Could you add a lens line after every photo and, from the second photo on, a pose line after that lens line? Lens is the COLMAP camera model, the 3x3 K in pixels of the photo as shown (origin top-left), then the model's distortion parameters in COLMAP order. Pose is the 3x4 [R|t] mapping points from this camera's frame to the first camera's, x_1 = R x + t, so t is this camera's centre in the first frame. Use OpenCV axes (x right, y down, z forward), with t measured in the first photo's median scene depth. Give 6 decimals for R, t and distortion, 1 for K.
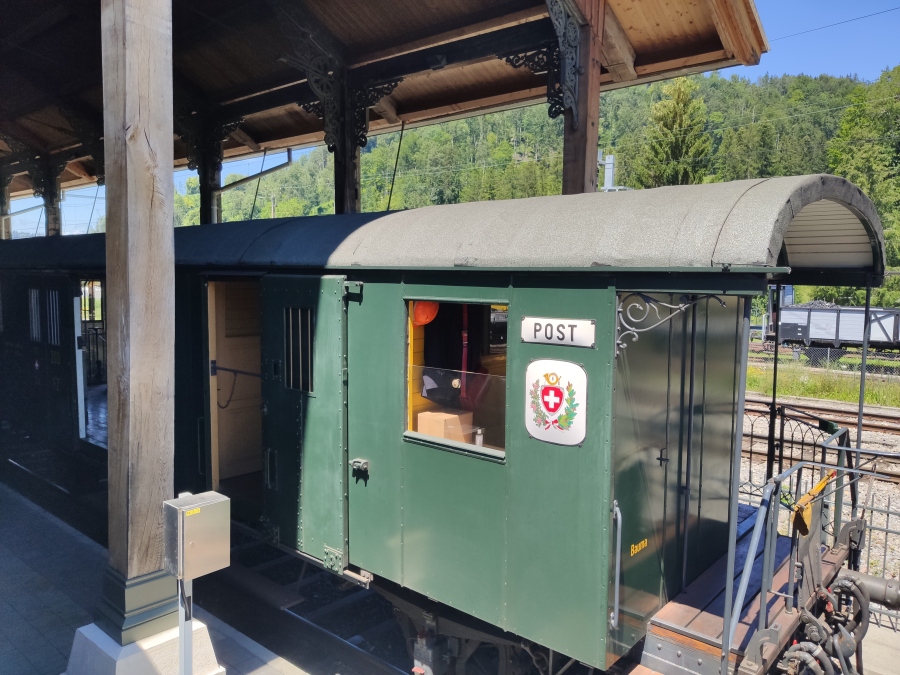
lens RADIAL K [[680.4, 0, 450.0], [0, 680.4, 337.5], [0, 0, 1]] dist [0.007746, -0.000659]
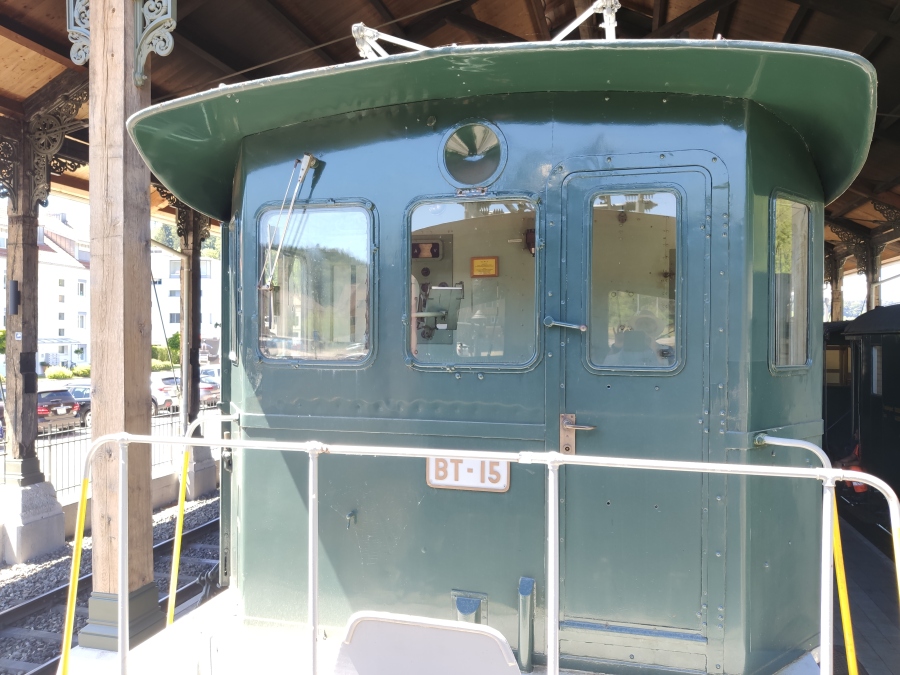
lens RADIAL K [[680.4, 0, 450.0], [0, 680.4, 337.5], [0, 0, 1]] dist [0.007746, -0.000659]
pose [[0.423154, -0.010424, -0.905998, 0.206258], [-0.076108, 0.995991, -0.047006, 0.025023], [0.902856, 0.088845, 0.420664, -0.194142]]
